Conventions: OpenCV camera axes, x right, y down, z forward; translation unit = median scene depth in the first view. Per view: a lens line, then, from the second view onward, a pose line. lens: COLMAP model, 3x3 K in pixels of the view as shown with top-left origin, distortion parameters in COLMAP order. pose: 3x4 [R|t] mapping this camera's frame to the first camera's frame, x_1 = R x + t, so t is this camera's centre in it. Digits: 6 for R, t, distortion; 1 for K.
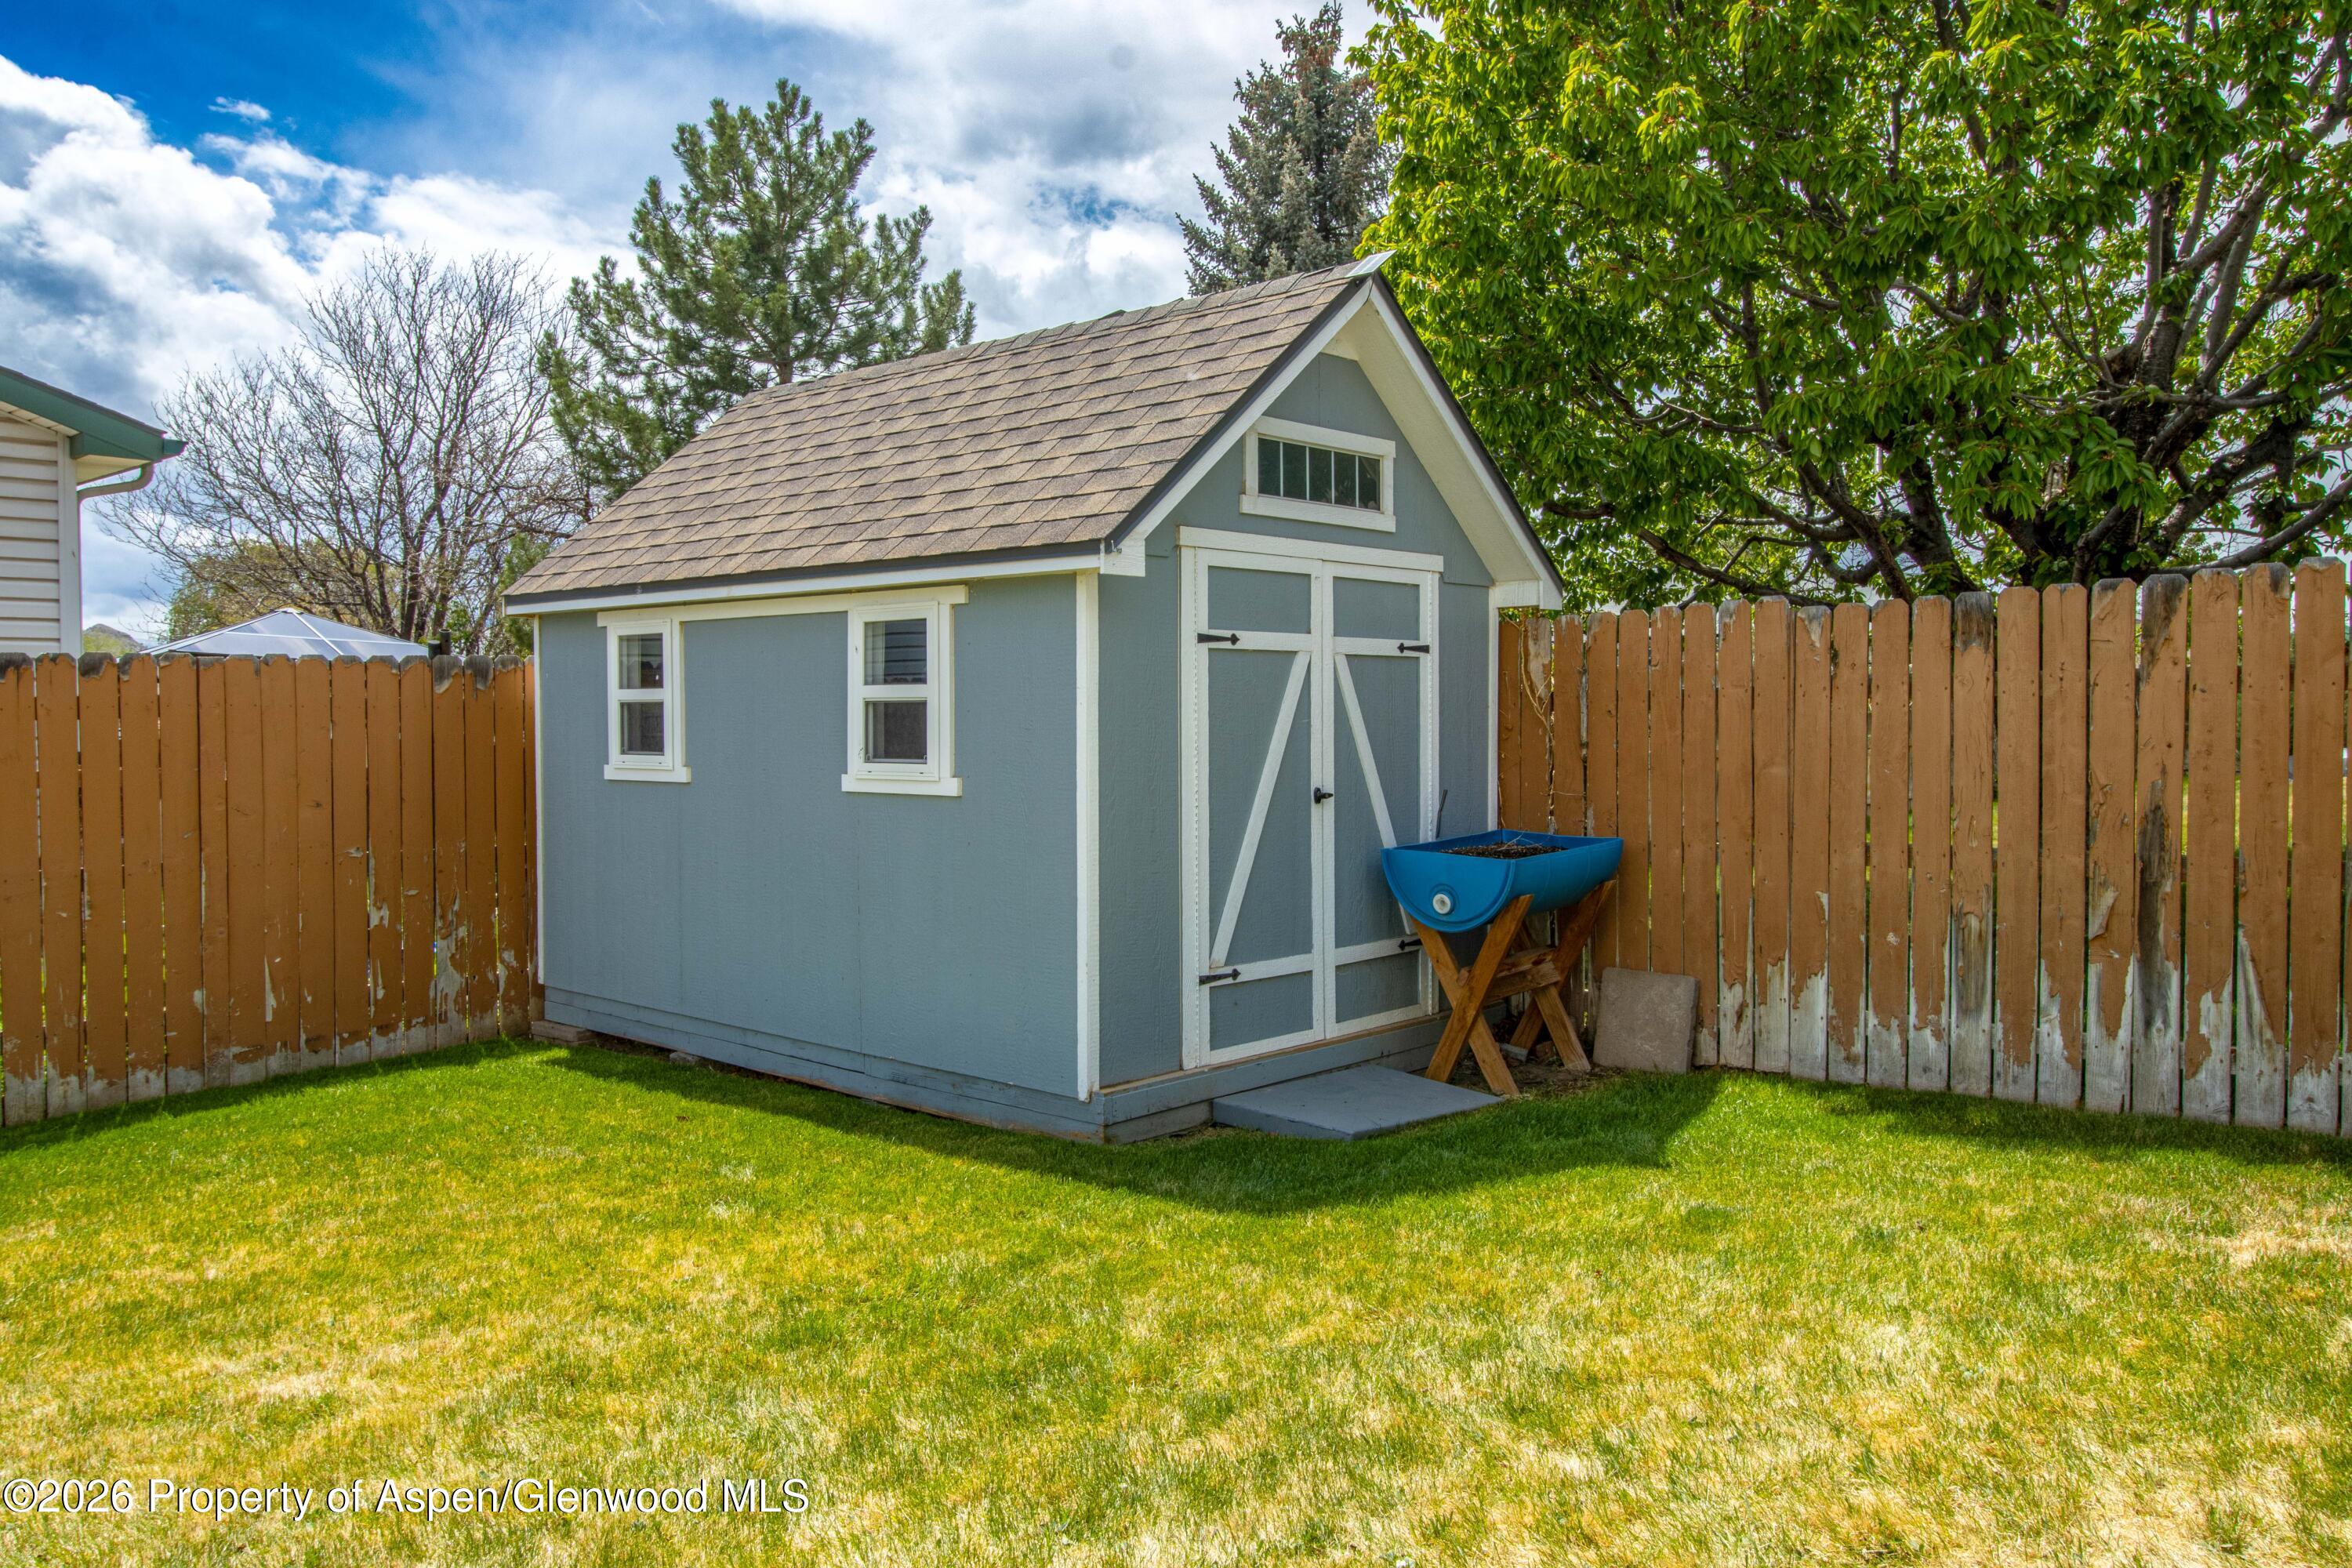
lens RADIAL K [[1806.0, 0, 1176.0], [0, 1806.0, 784.0], [0, 0, 1]] dist [0.007762, 0.004776]
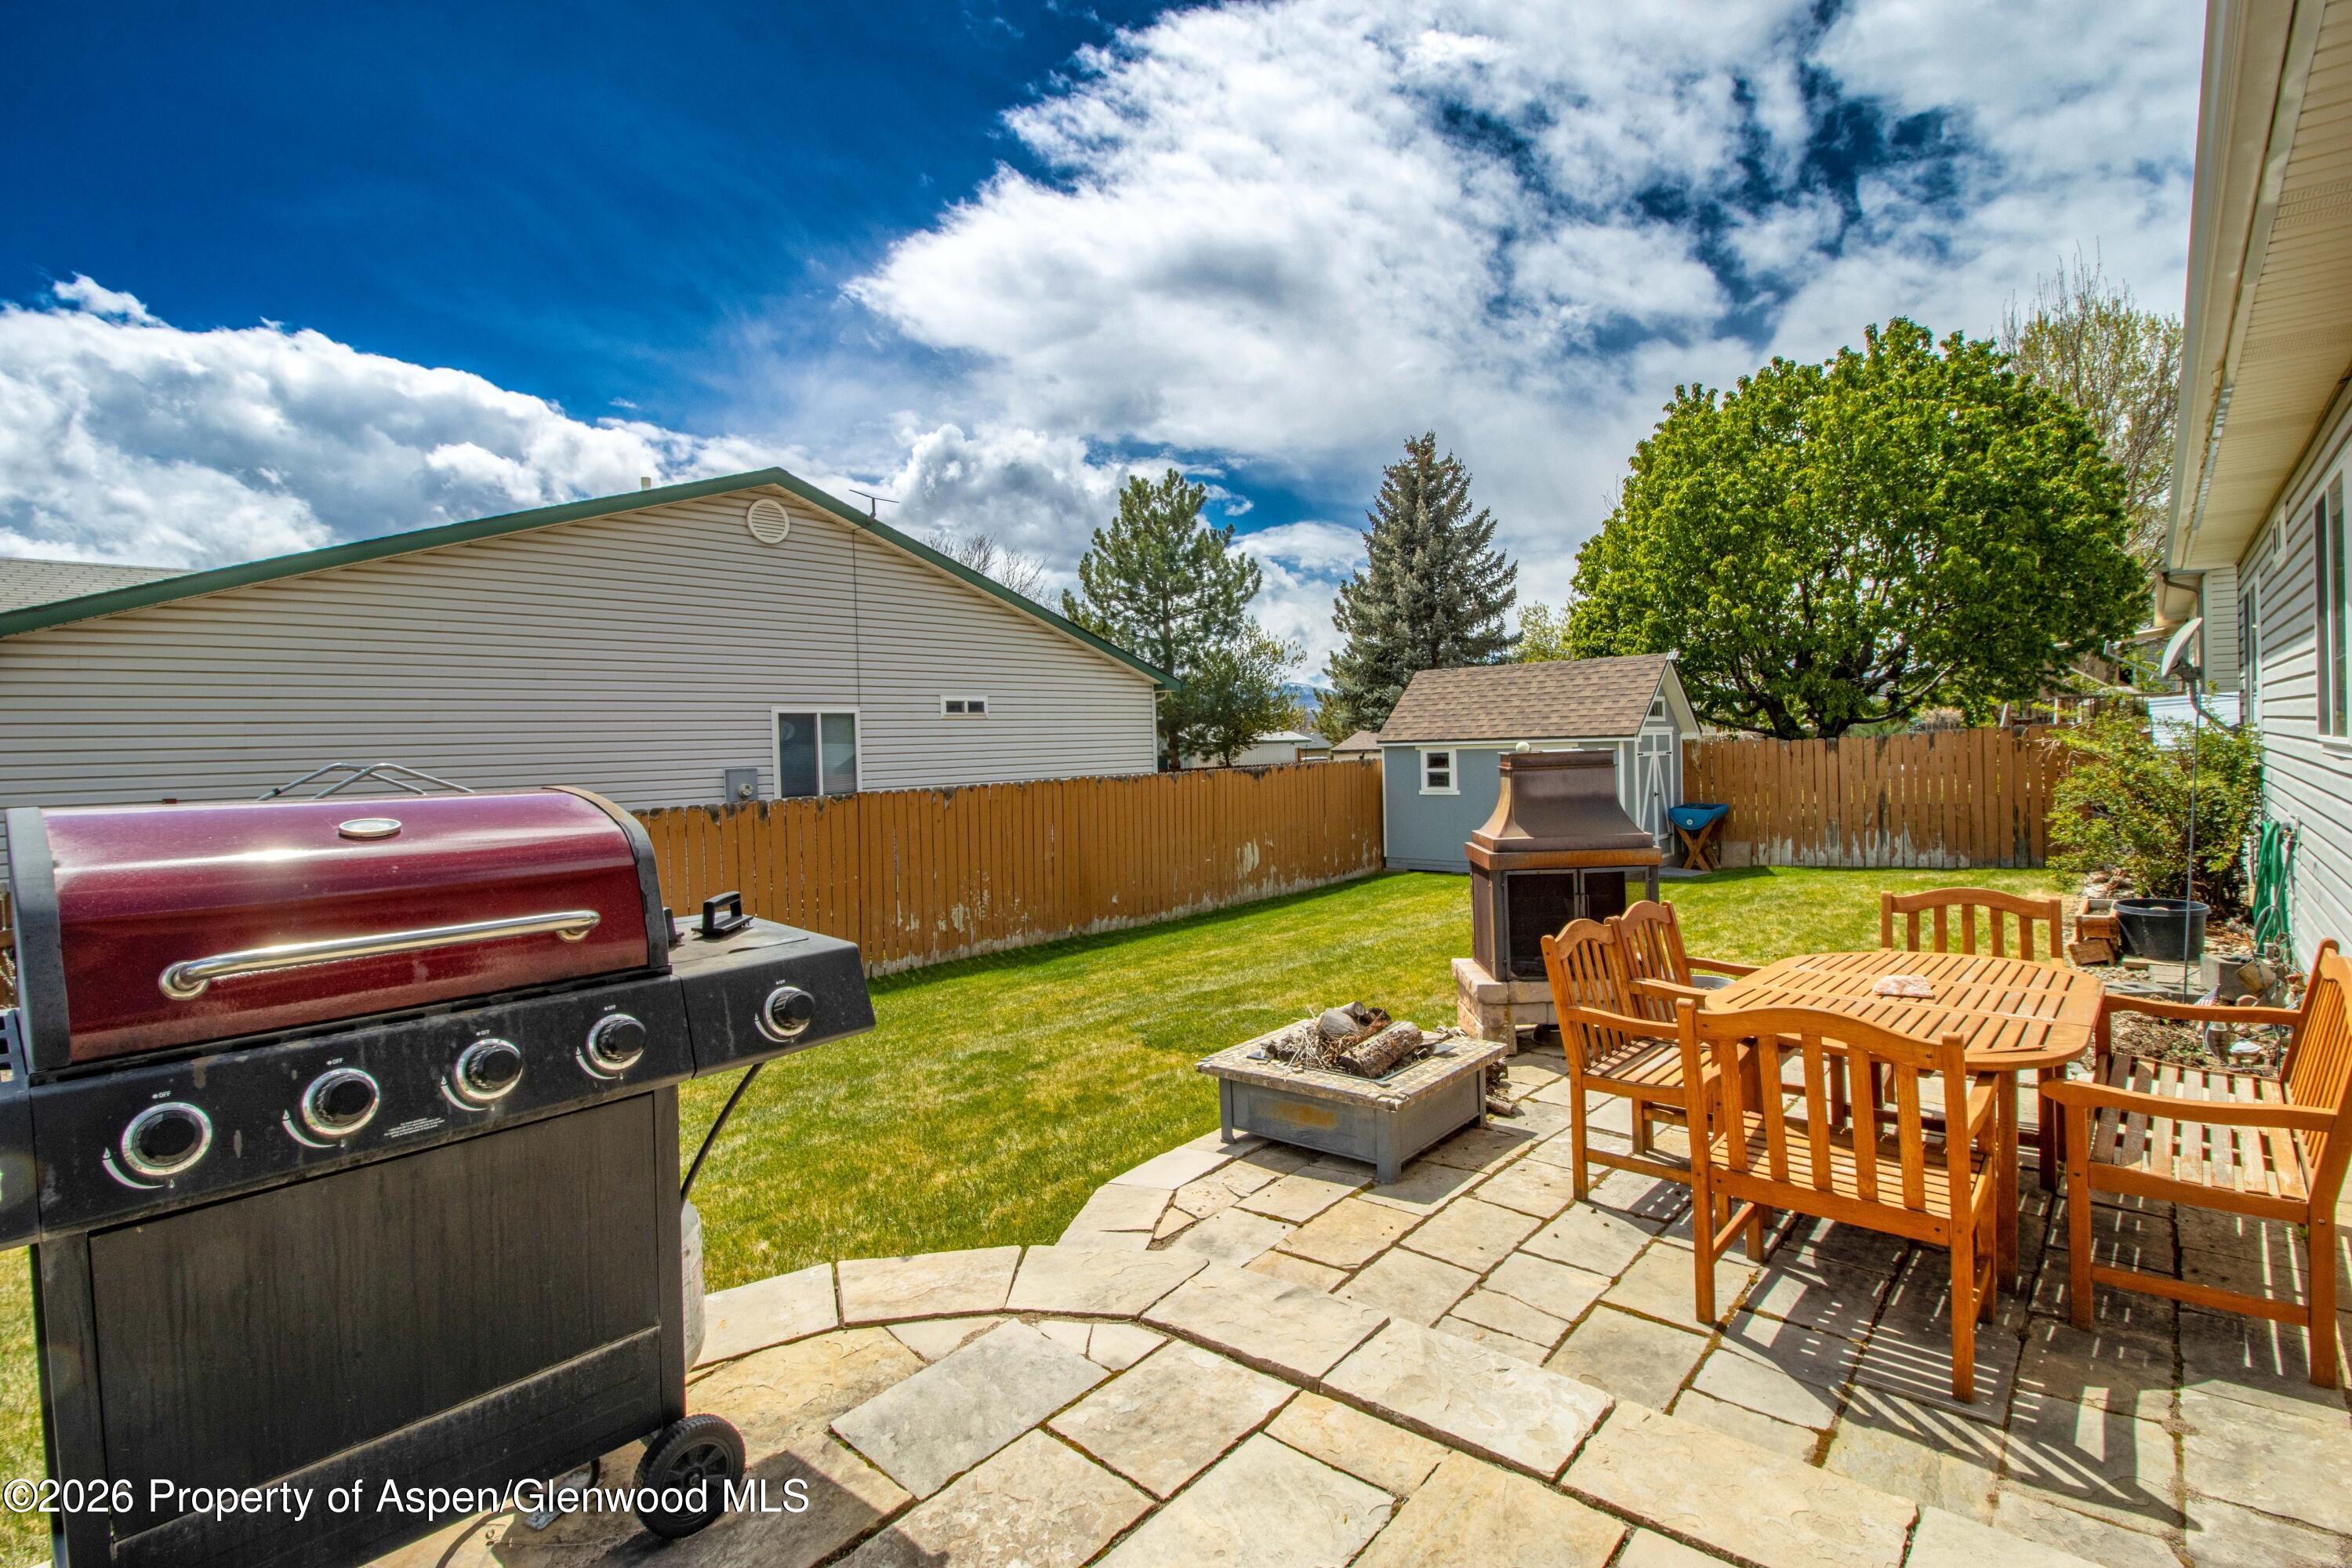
lens RADIAL K [[1126.2, 0, 1176.0], [0, 1126.2, 784.0], [0, 0, 1]] dist [0.000930, -0.000041]
pose [[0.999712, -0.022374, 0.008713, -0.898978], [0.022454, 0.999706, -0.009162, -0.015050], [-0.008505, 0.009354, 0.999920, -1.278868]]
